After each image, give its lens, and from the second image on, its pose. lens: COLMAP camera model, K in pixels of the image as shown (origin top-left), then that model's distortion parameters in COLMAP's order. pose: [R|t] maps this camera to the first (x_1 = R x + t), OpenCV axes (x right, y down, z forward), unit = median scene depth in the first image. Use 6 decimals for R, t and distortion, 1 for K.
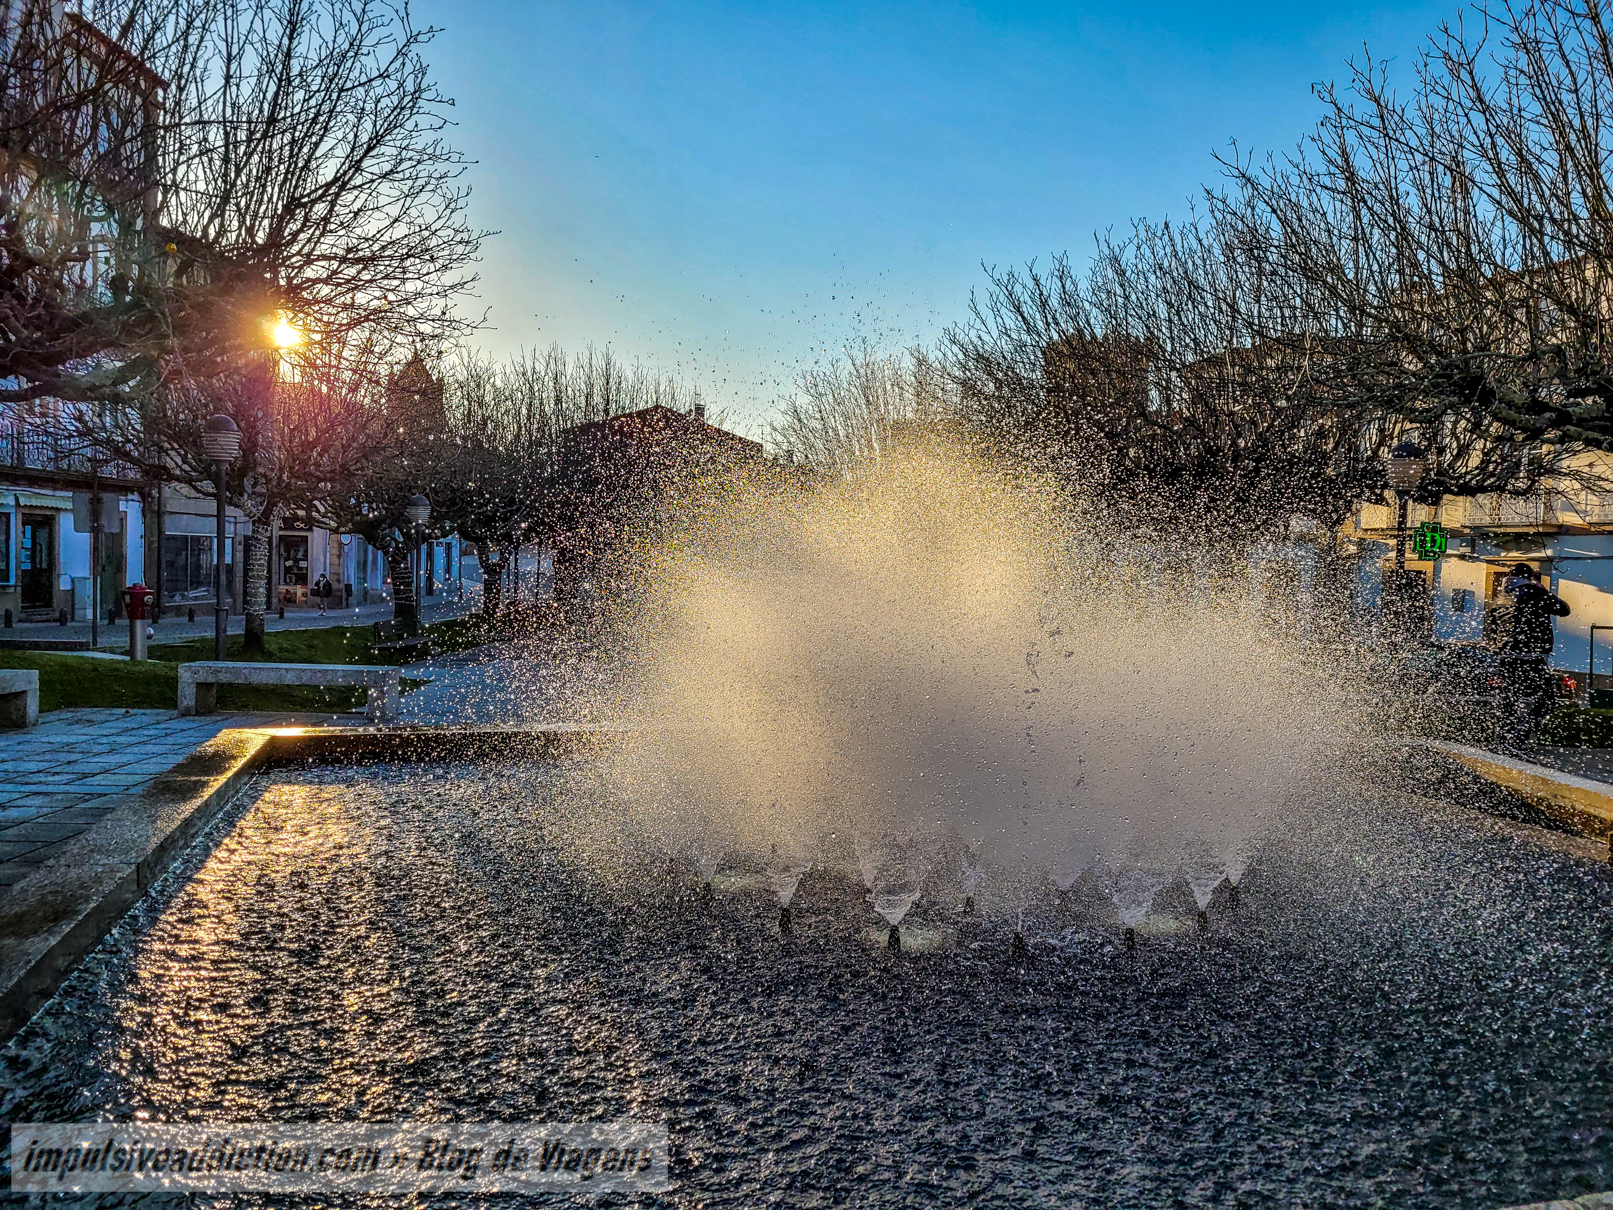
lens RADIAL K [[1167.9, 0, 806.5], [0, 1167.9, 605.0], [0, 0, 1]] dist [0.054191, -0.031582]
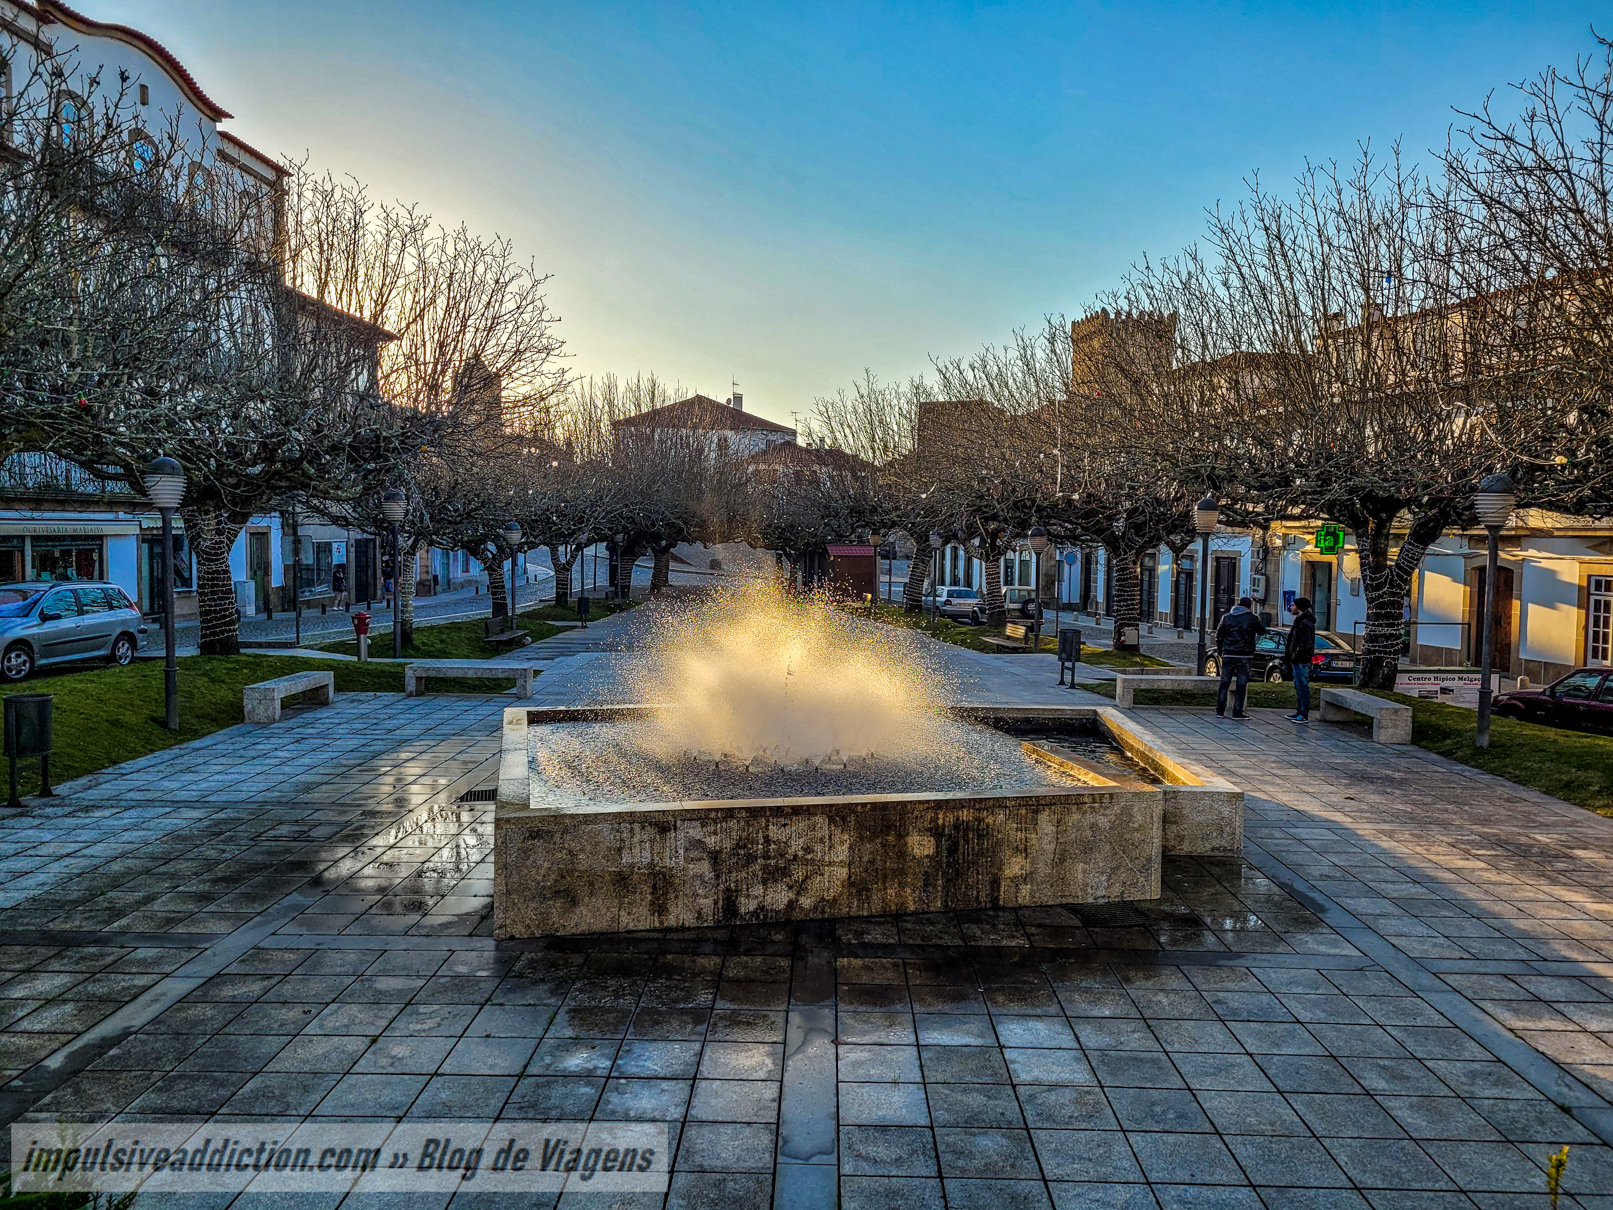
lens RADIAL K [[1167.9, 0, 806.5], [0, 1167.9, 605.0], [0, 0, 1]] dist [0.054191, -0.031582]
pose [[0.999162, -0.010943, -0.039452, 0.034513], [0.012129, 0.999478, 0.029942, -0.026296], [0.039104, -0.030395, 0.998773, -0.213281]]
